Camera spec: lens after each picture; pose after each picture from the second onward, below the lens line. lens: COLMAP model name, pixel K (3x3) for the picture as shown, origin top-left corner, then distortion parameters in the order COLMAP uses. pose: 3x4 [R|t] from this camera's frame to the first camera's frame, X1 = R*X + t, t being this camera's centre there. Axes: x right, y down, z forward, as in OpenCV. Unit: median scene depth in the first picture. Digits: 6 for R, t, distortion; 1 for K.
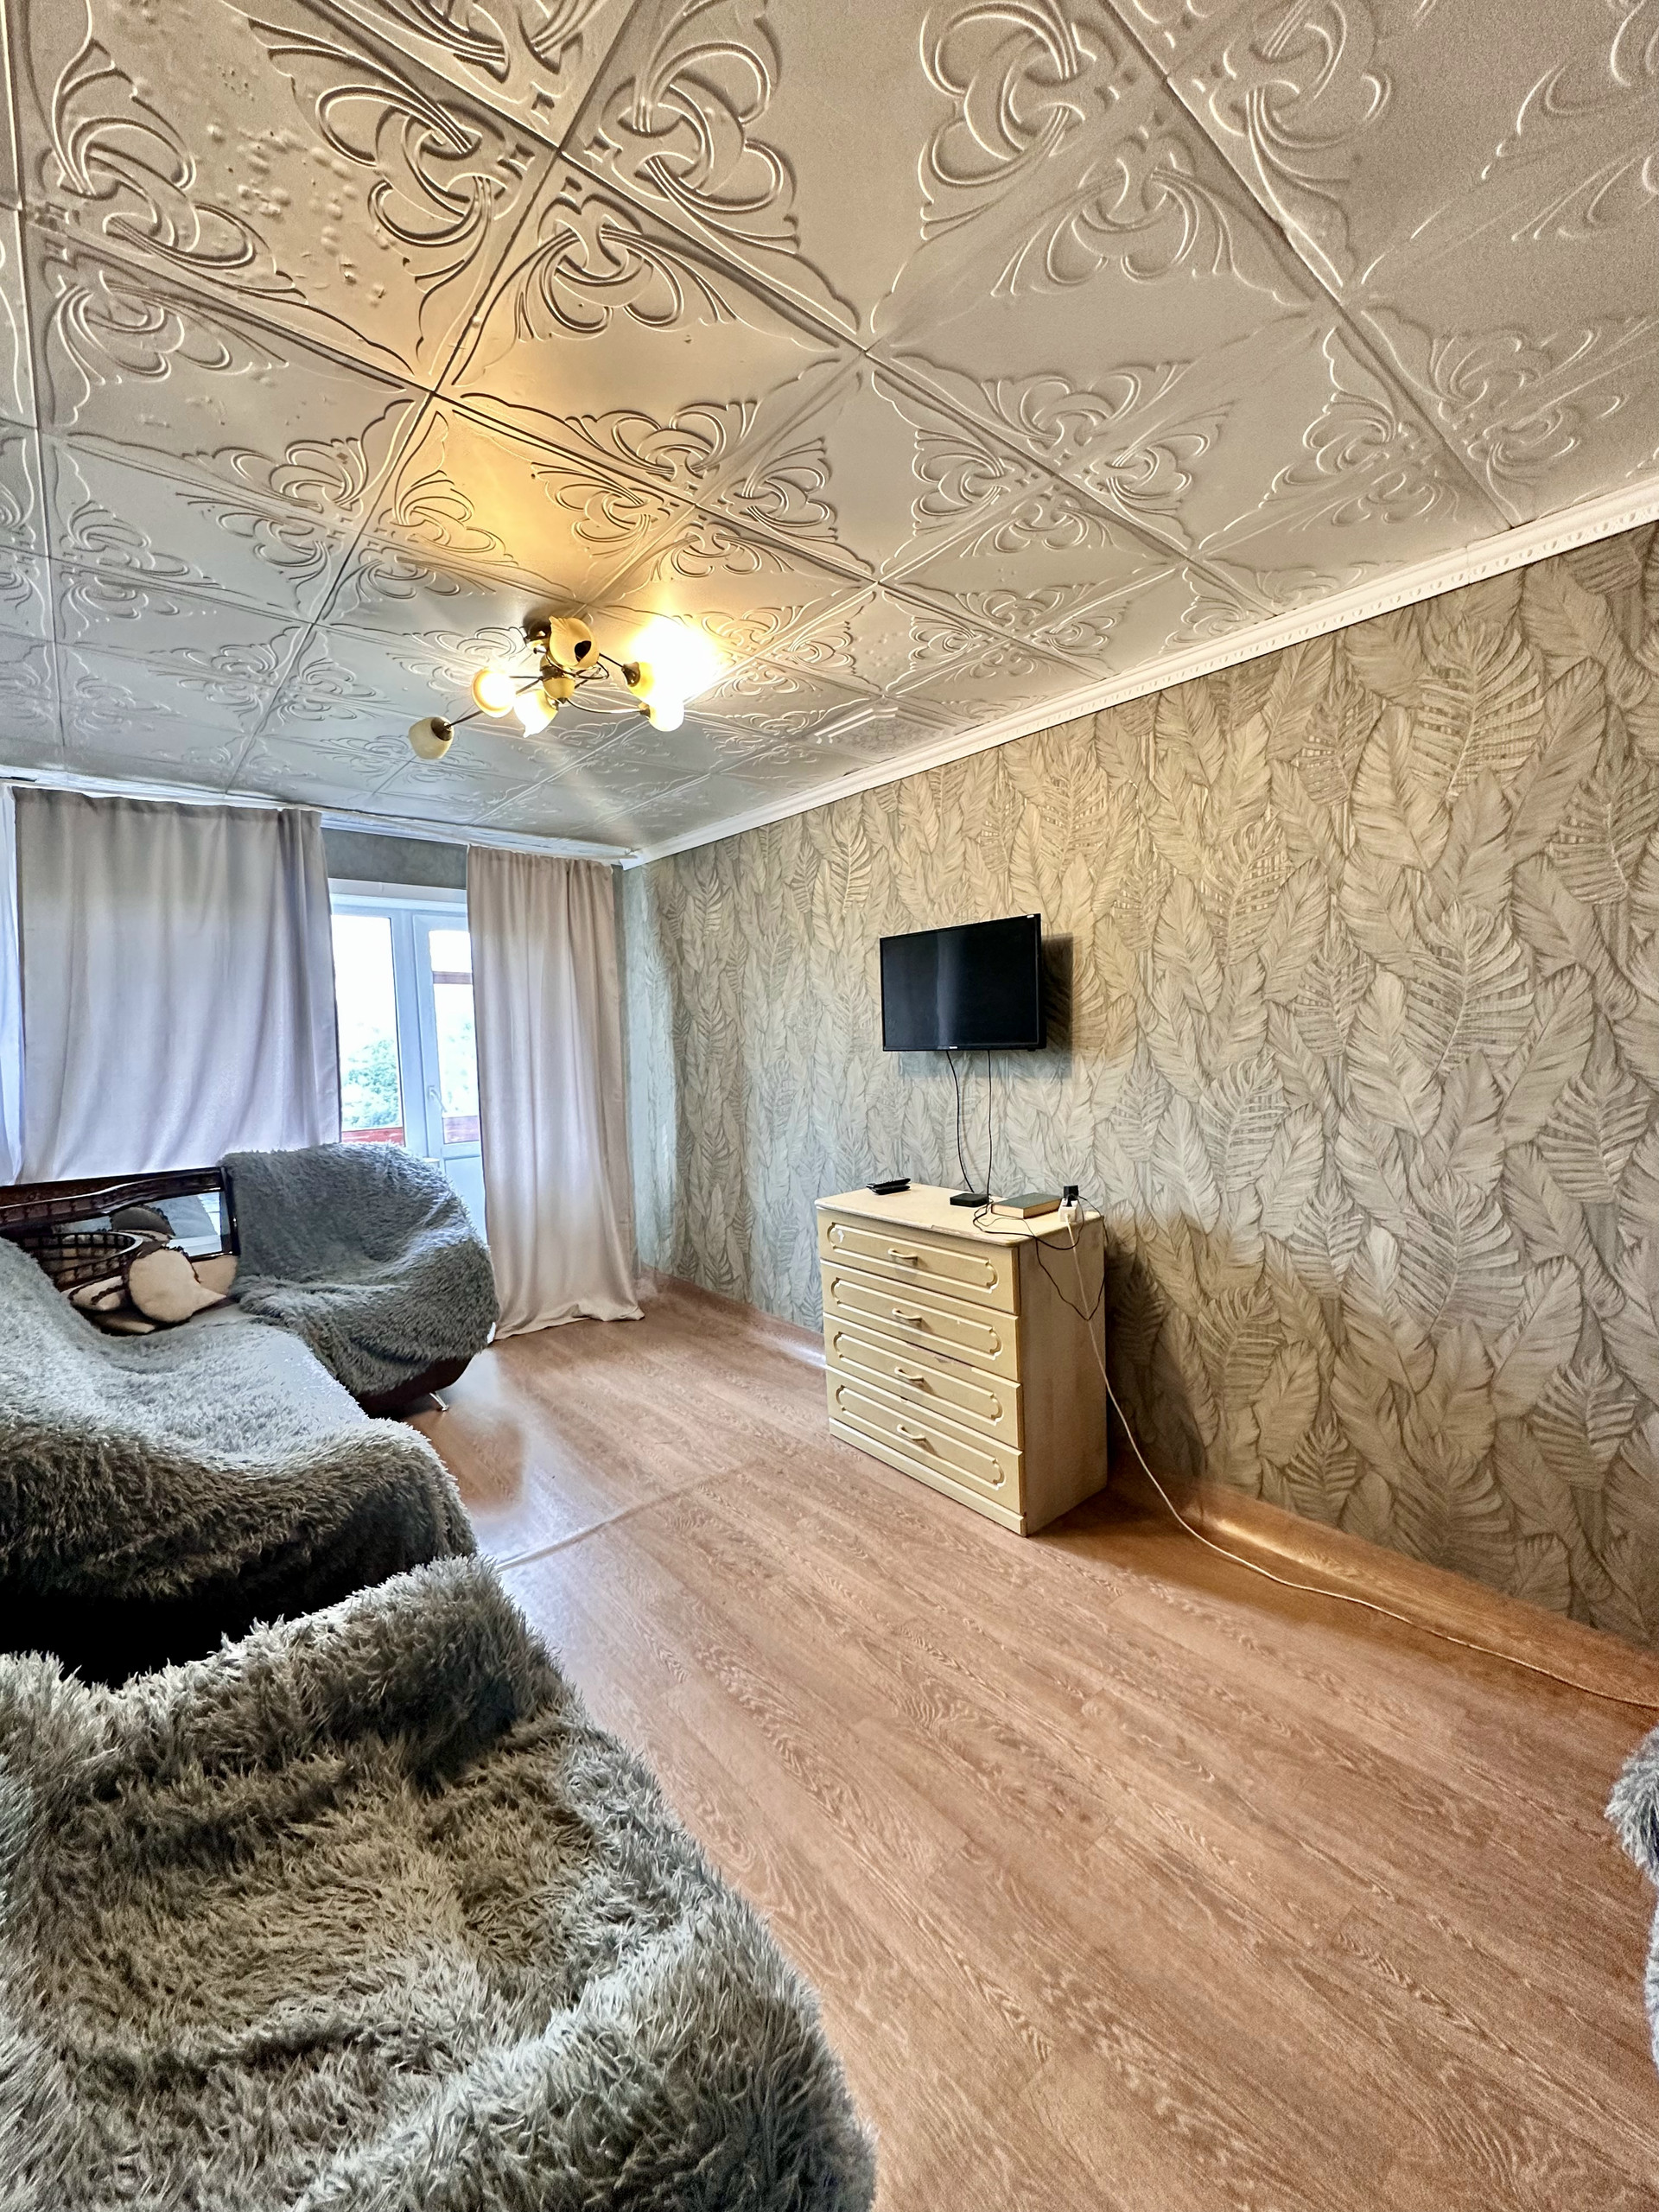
lens RADIAL K [[884.4, 0, 824.4], [0, 884.4, 1094.6], [0, 0, 1]] dist [-0.002013, 0.000400]
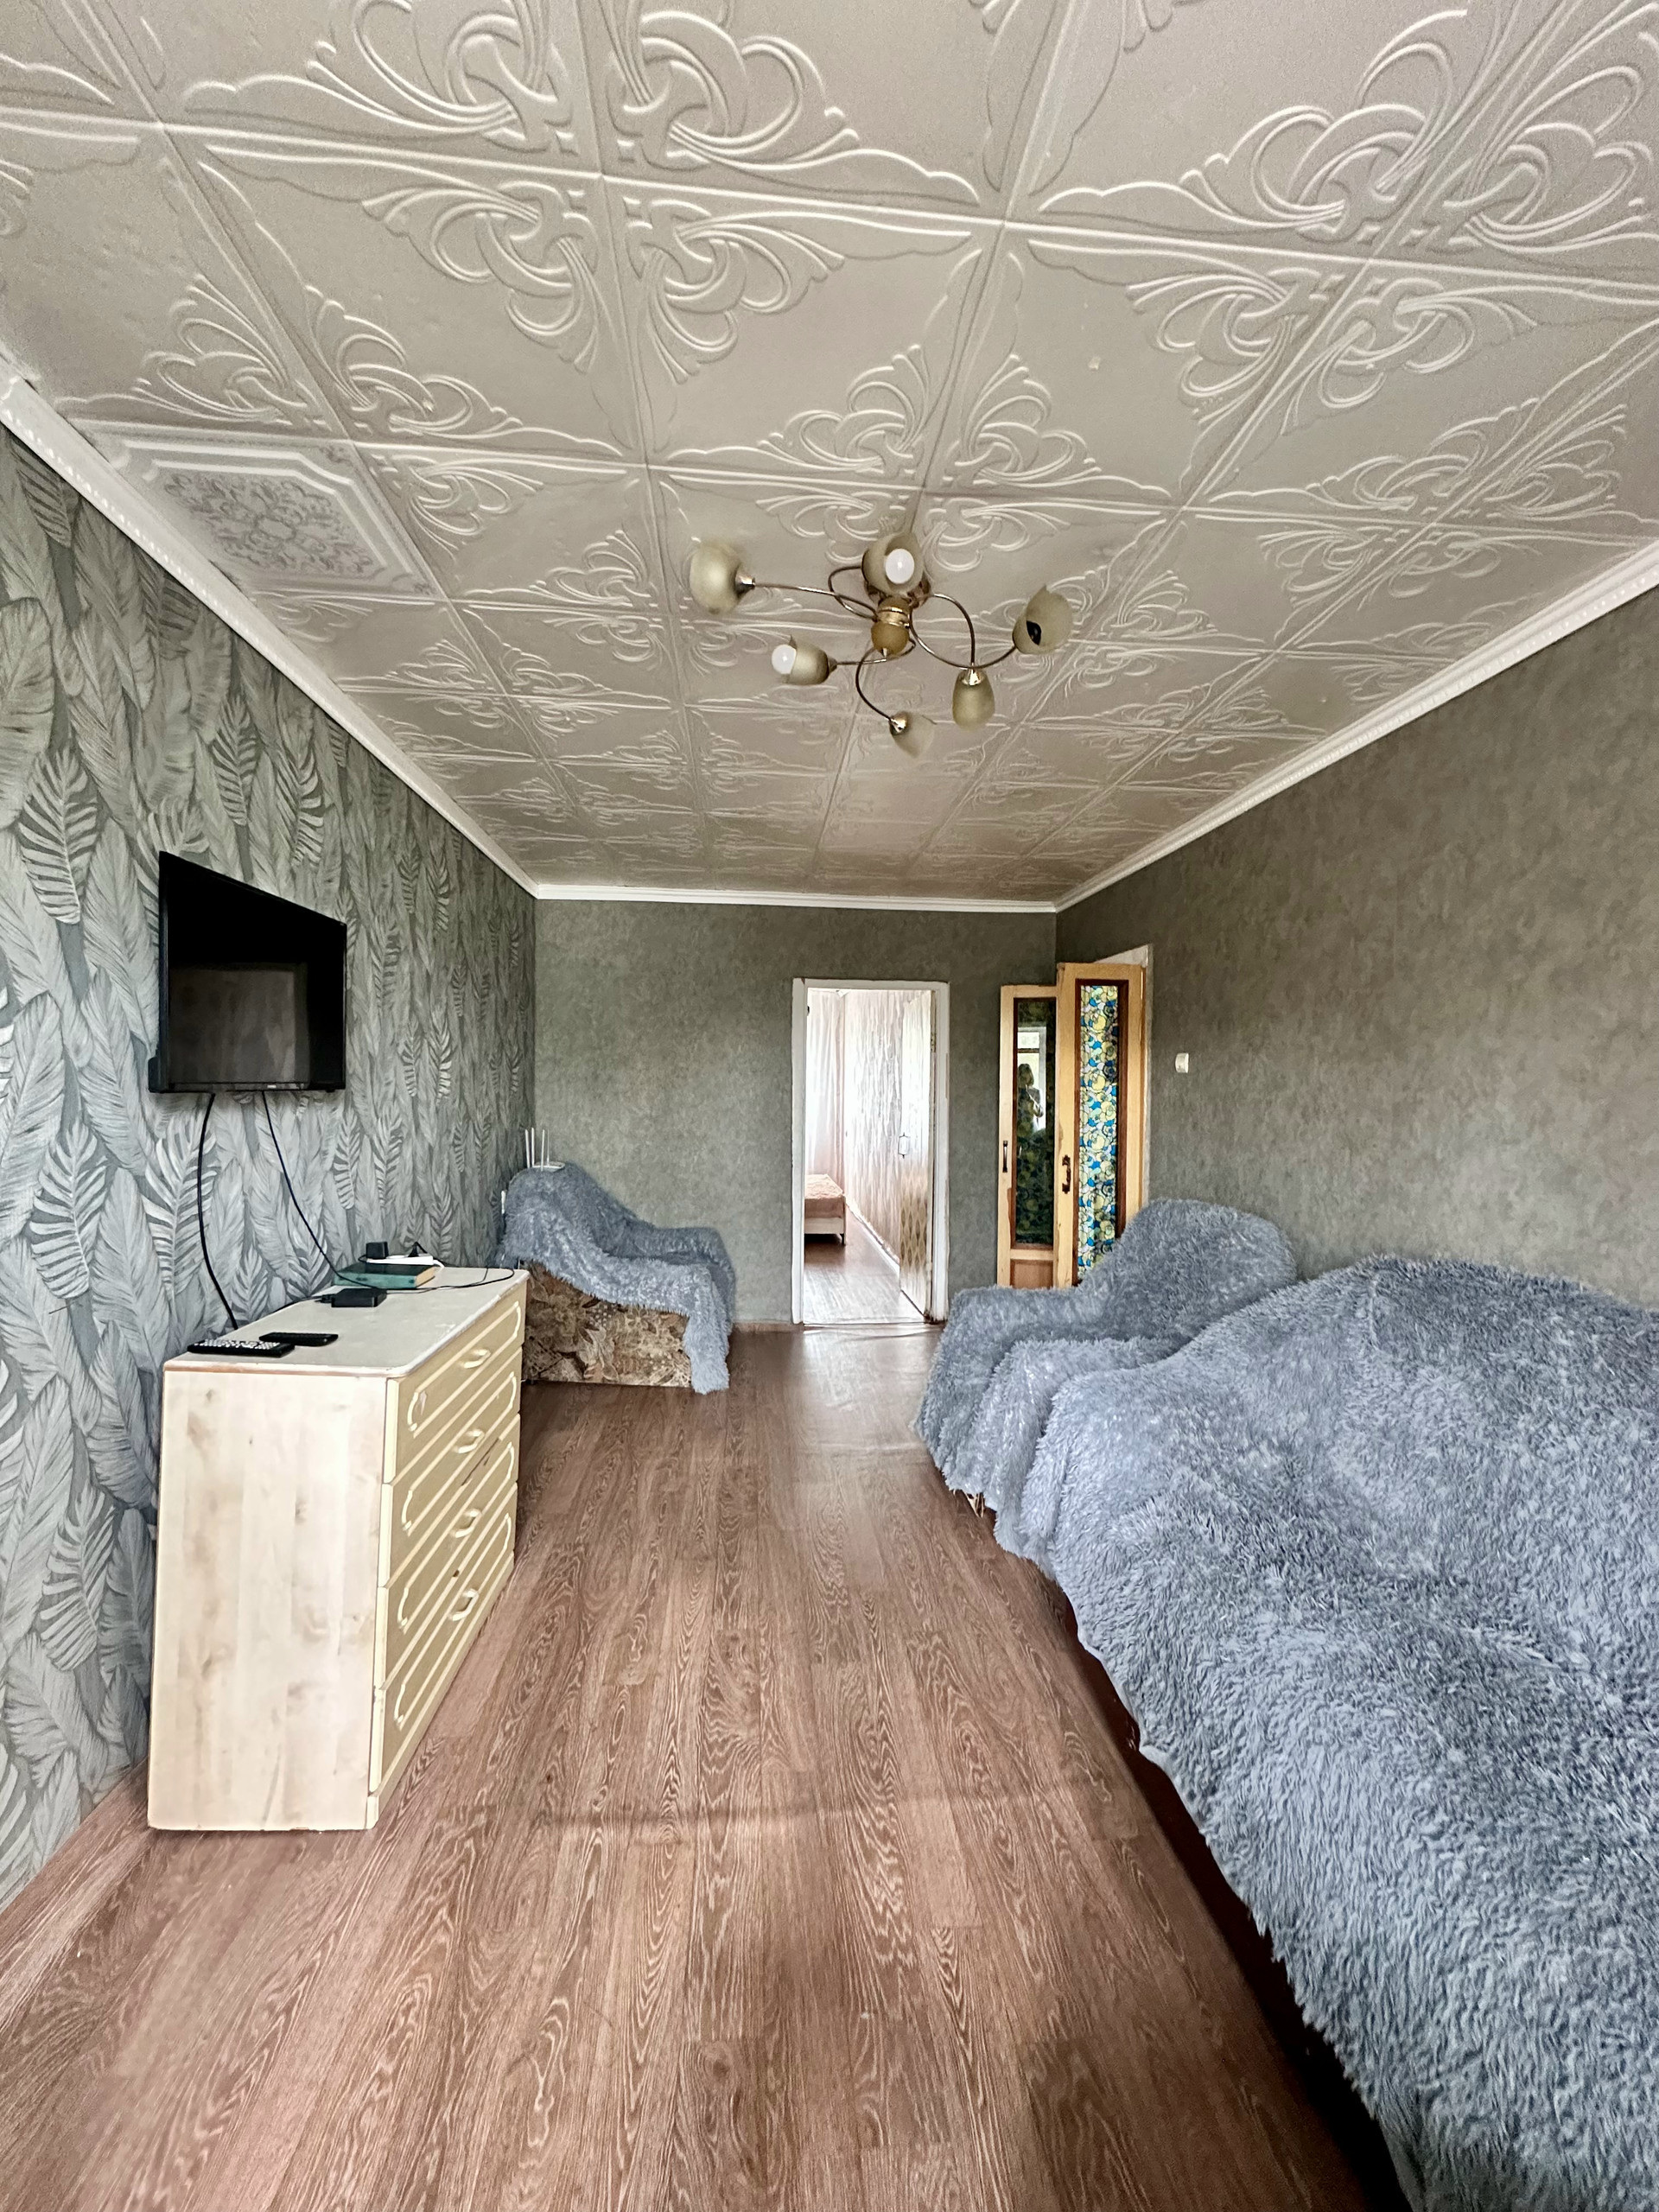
lens RADIAL K [[884.4, 0, 827.7], [0, 884.4, 1129.2], [0, 0, 1]] dist [-0.002013, 0.000400]
pose [[-0.818126, -0.024949, 0.574497, -0.288943], [0.043903, 0.993432, 0.105664, -0.128400], [-0.573360, 0.111669, -0.811658, 2.000656]]
